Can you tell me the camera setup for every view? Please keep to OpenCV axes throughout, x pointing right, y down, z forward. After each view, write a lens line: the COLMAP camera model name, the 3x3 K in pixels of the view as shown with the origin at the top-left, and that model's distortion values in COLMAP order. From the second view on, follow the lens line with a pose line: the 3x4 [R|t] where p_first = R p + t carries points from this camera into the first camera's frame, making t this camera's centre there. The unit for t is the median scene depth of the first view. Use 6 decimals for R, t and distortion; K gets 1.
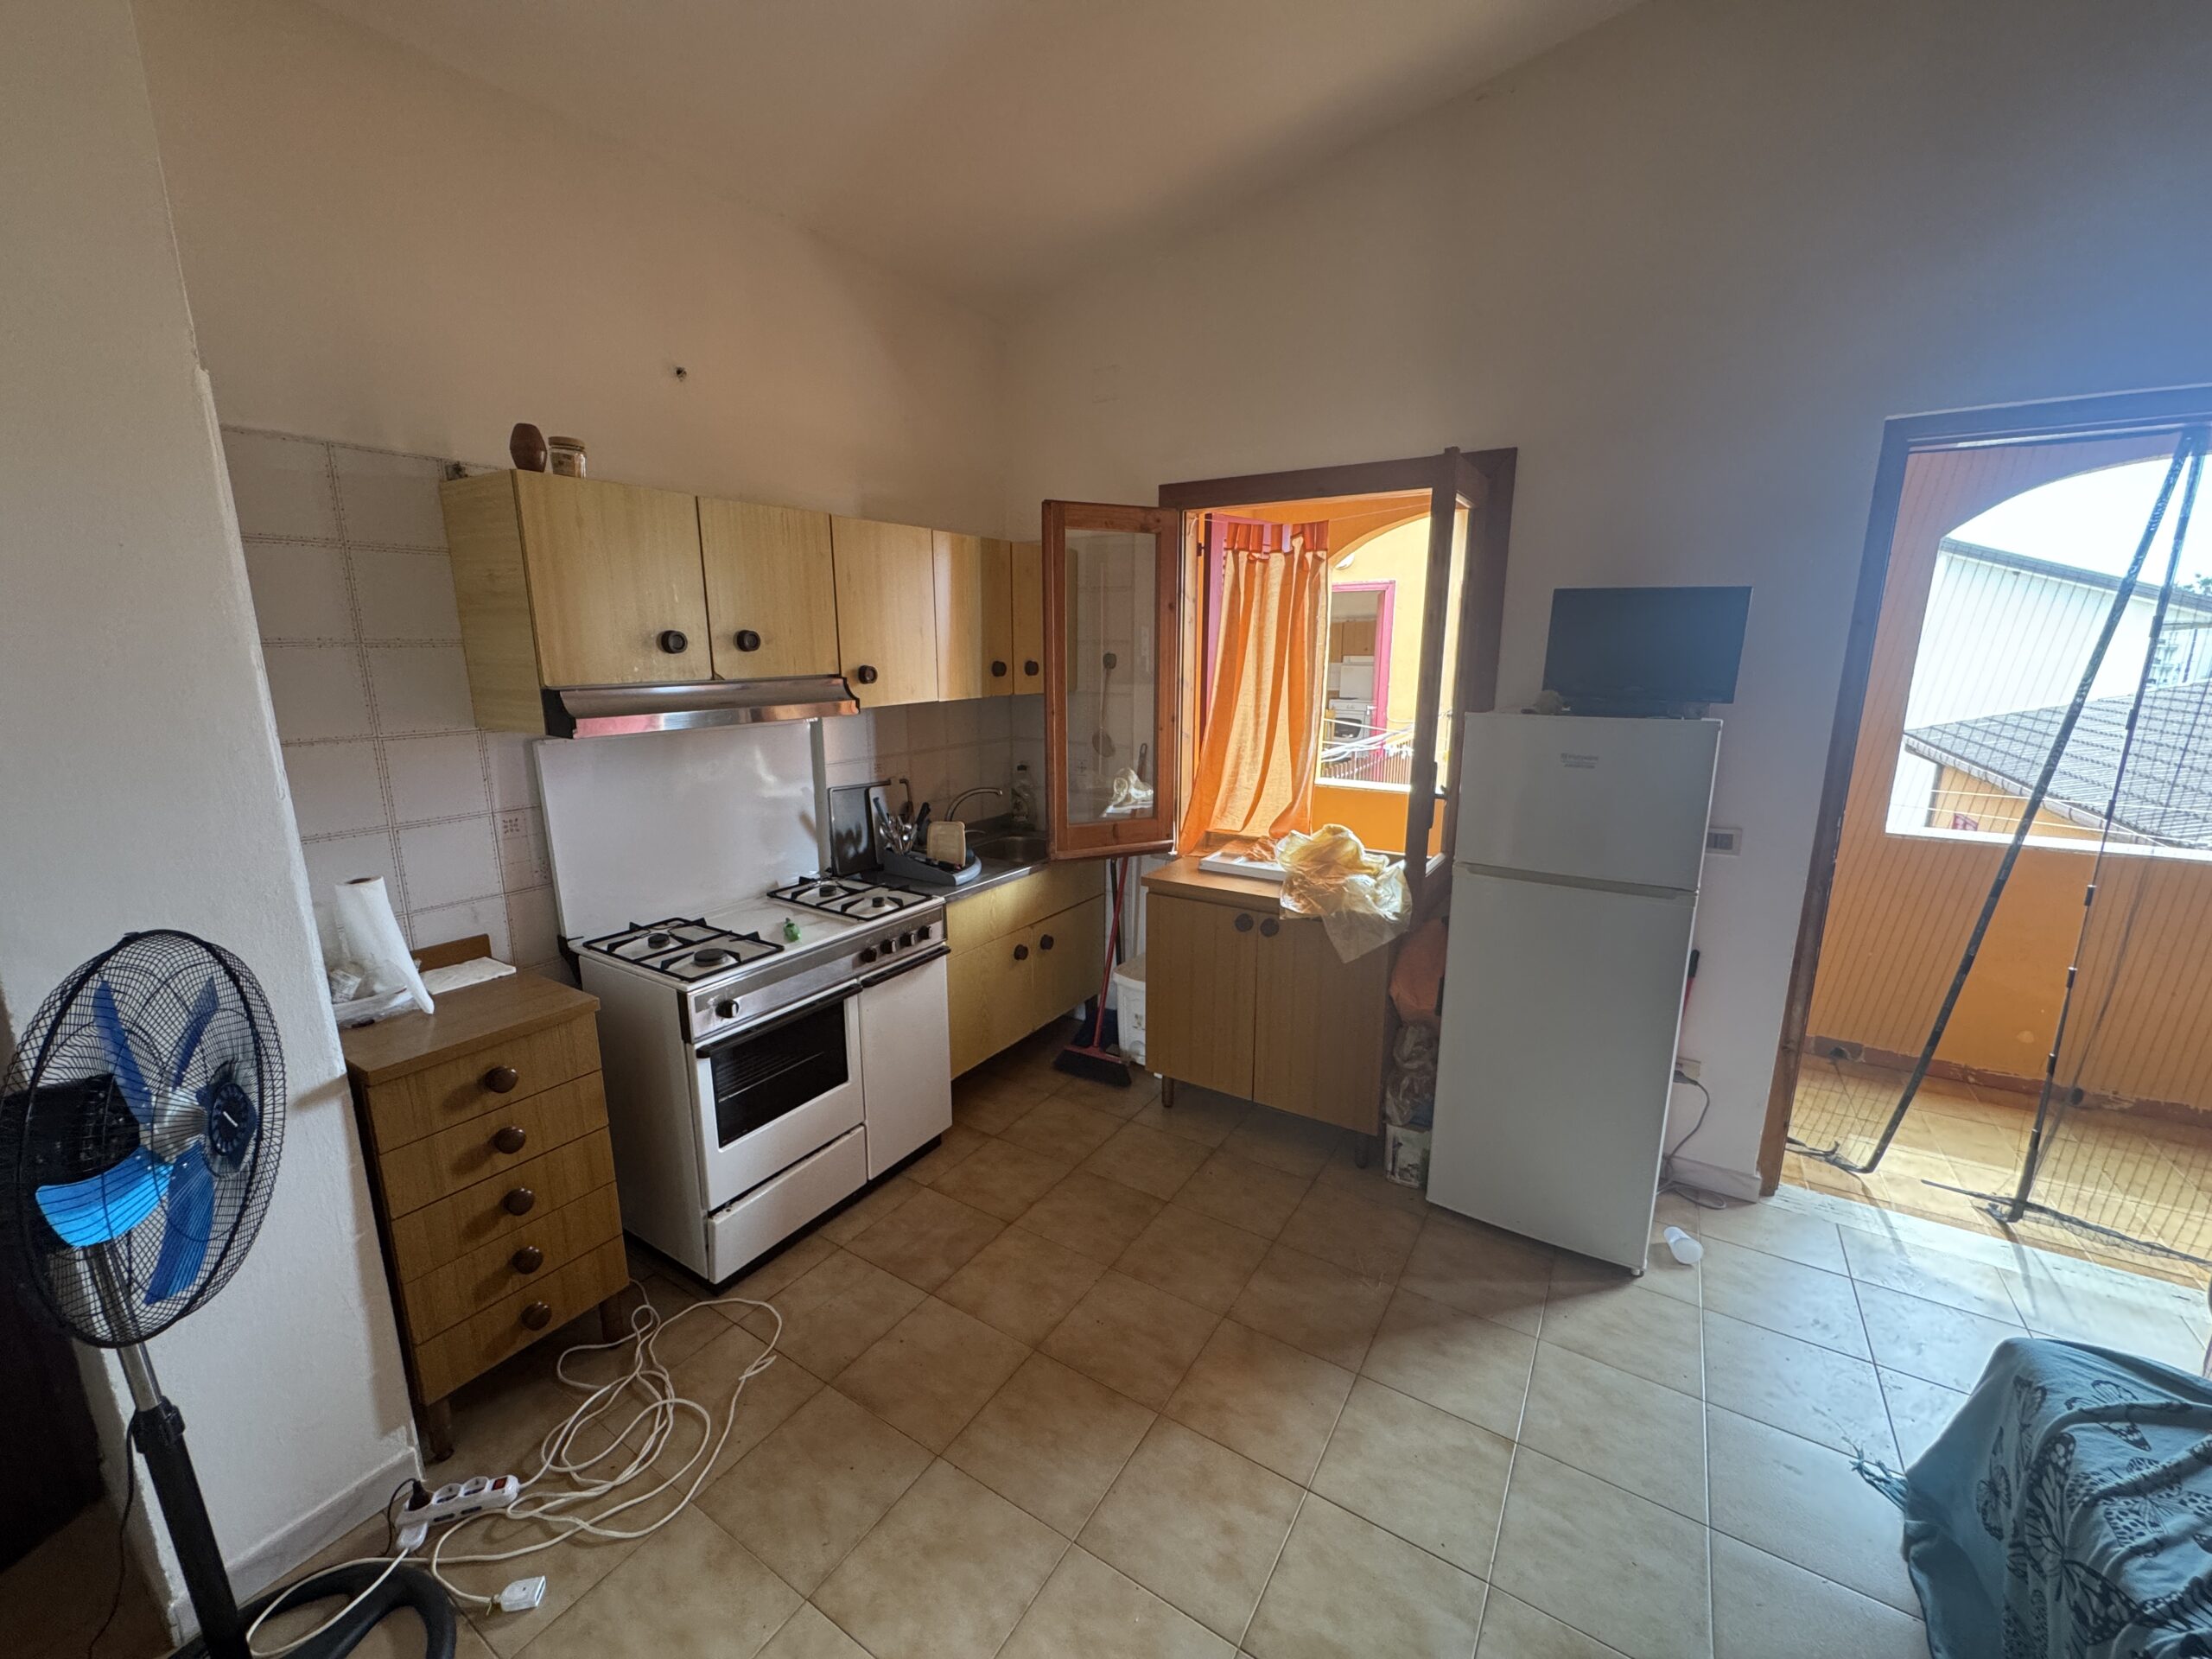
lens RADIAL K [[885.2, 0, 1089.3], [0, 885.2, 827.2], [0, 0, 1]] dist [-0.003352, 0.000395]
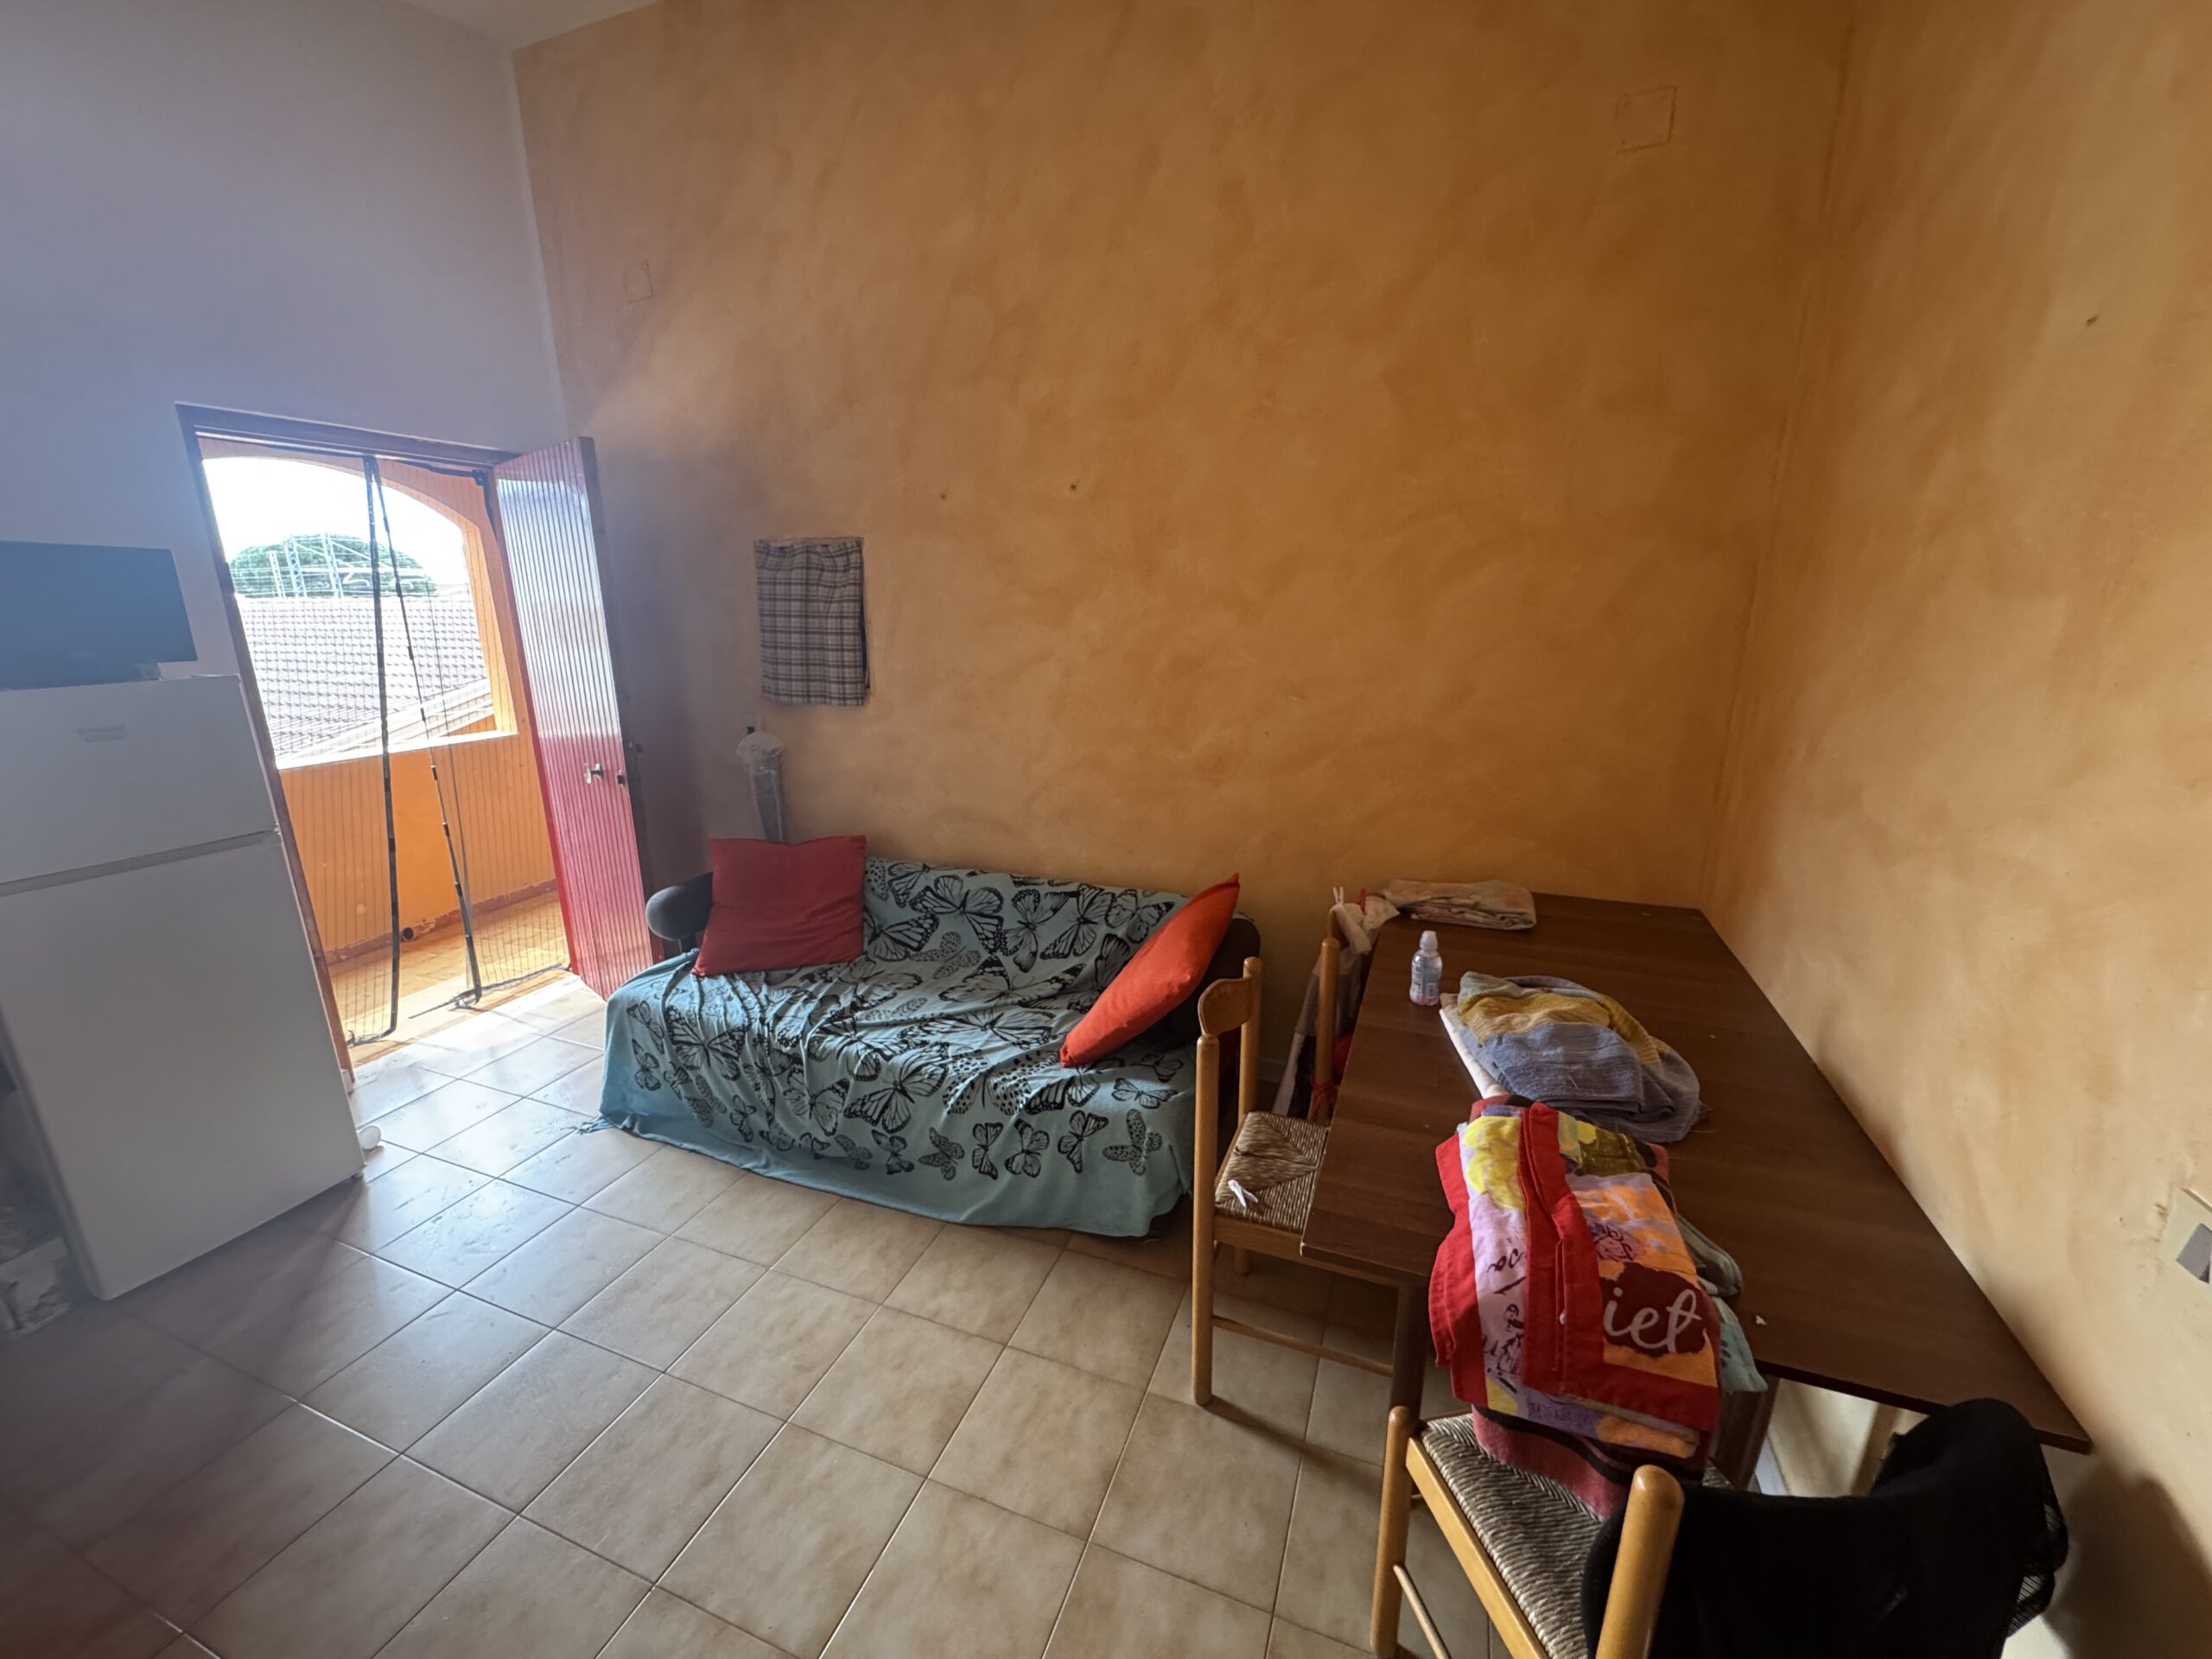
lens RADIAL K [[885.2, 0, 1089.0], [0, 885.2, 833.0], [0, 0, 1]] dist [-0.003352, 0.000395]
pose [[-0.185122, -0.250071, 0.950365, -0.496898], [0.211990, 0.934149, 0.287098, -0.019011], [-0.959578, 0.254616, -0.119919, 0.148962]]
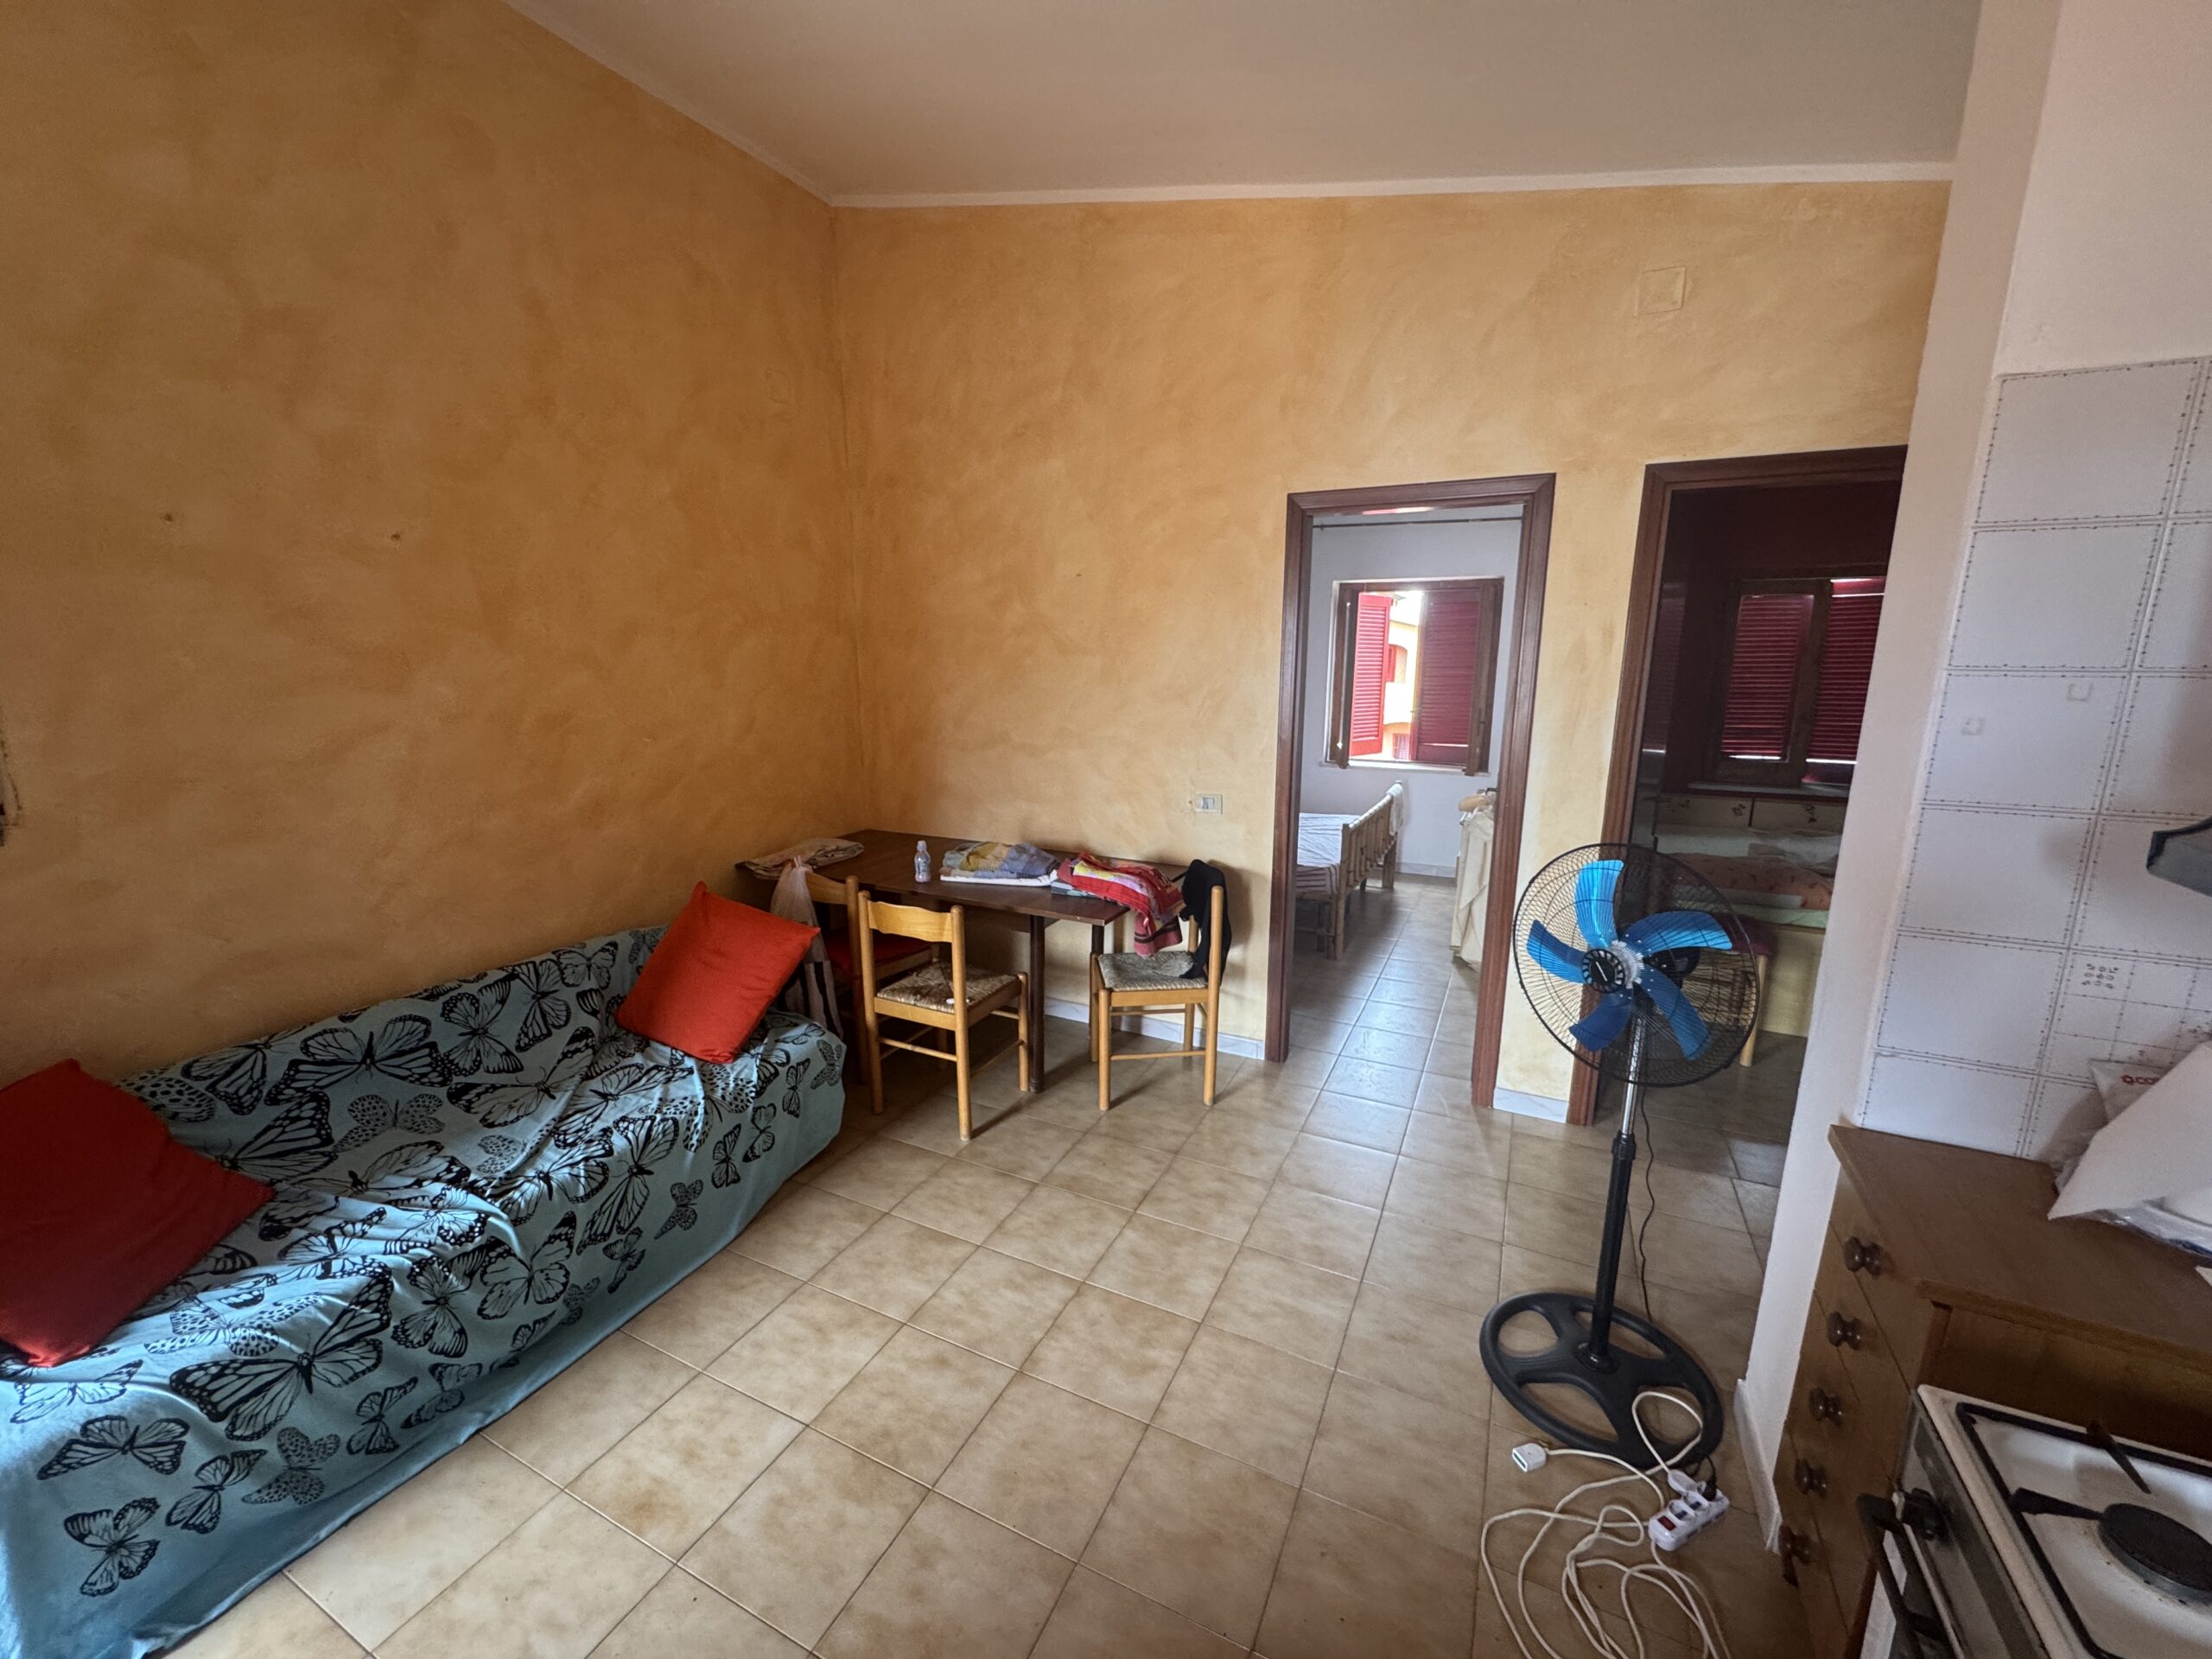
lens RADIAL K [[885.2, 0, 1102.5], [0, 885.2, 837.3], [0, 0, 1]] dist [-0.003352, 0.000395]
pose [[-0.995134, 0.025278, -0.095231, 0.028781], [-0.015755, 0.913267, 0.407057, -0.234984], [0.097261, 0.406576, -0.908425, 1.112085]]
